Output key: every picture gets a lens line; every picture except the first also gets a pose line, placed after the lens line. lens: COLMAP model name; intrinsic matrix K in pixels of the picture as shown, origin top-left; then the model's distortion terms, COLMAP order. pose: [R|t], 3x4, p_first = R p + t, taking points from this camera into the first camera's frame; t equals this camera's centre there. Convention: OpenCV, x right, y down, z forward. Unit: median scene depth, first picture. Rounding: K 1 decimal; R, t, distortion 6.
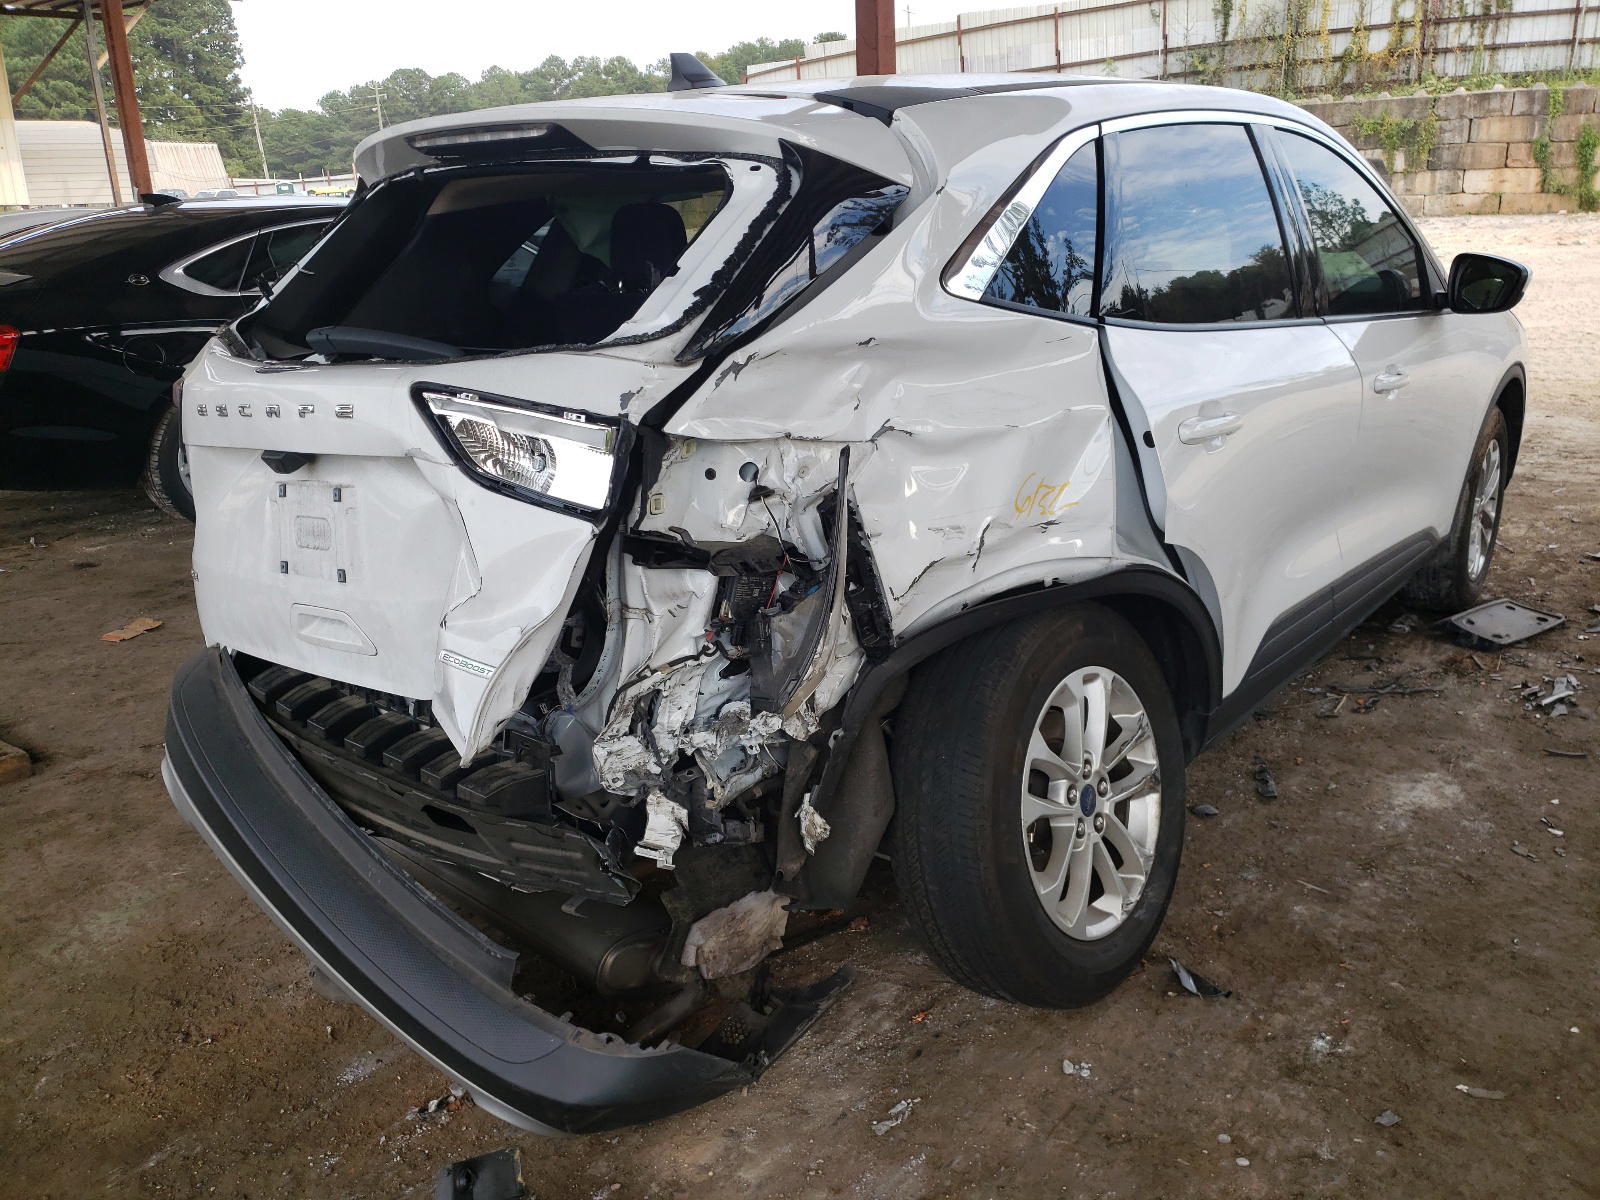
lens RADIAL K [[1343.8, 0, 799.8], [0, 1343.8, 697.3], [0, 0, 1]] dist [0.008584, 0.017483]
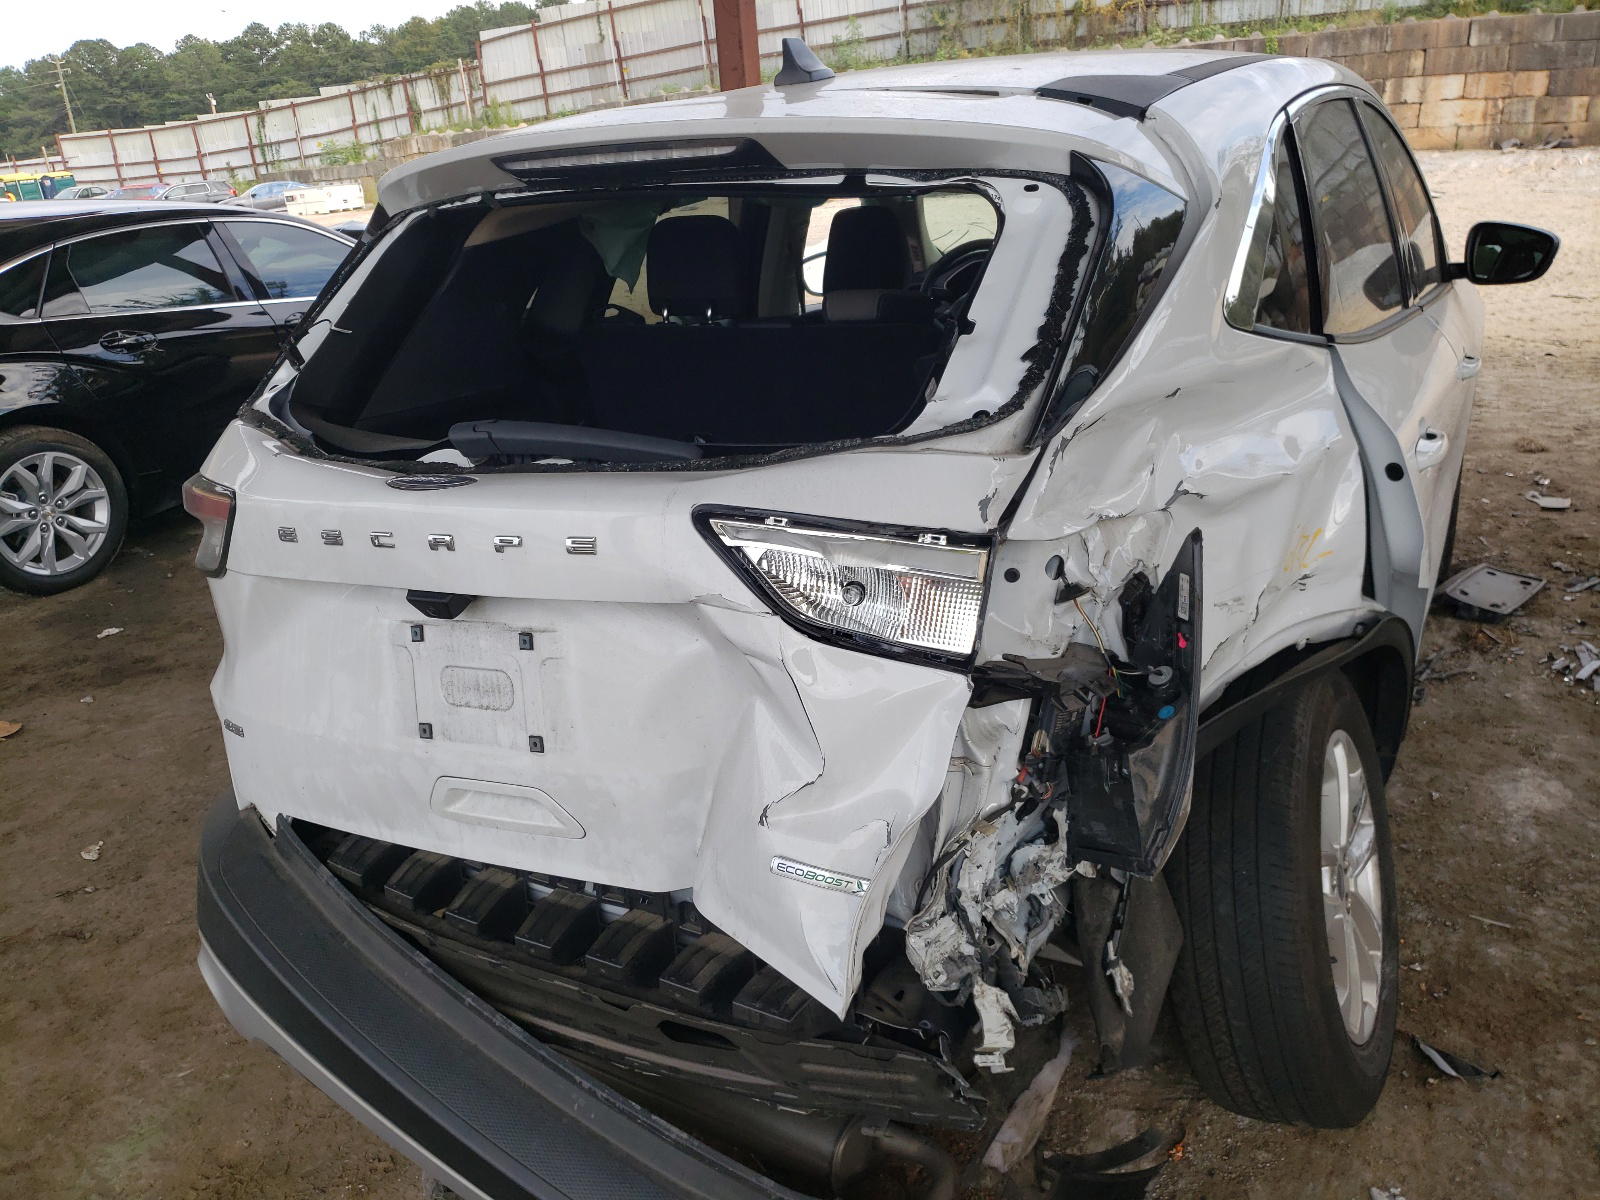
lens RADIAL K [[1343.8, 0, 799.8], [0, 1343.8, 697.3], [0, 0, 1]] dist [0.008584, 0.017483]
pose [[0.982339, -0.101323, 0.157304, -0.253029], [0.097533, 0.994729, 0.031649, -0.103422], [-0.159682, -0.015747, 0.987043, 0.181306]]
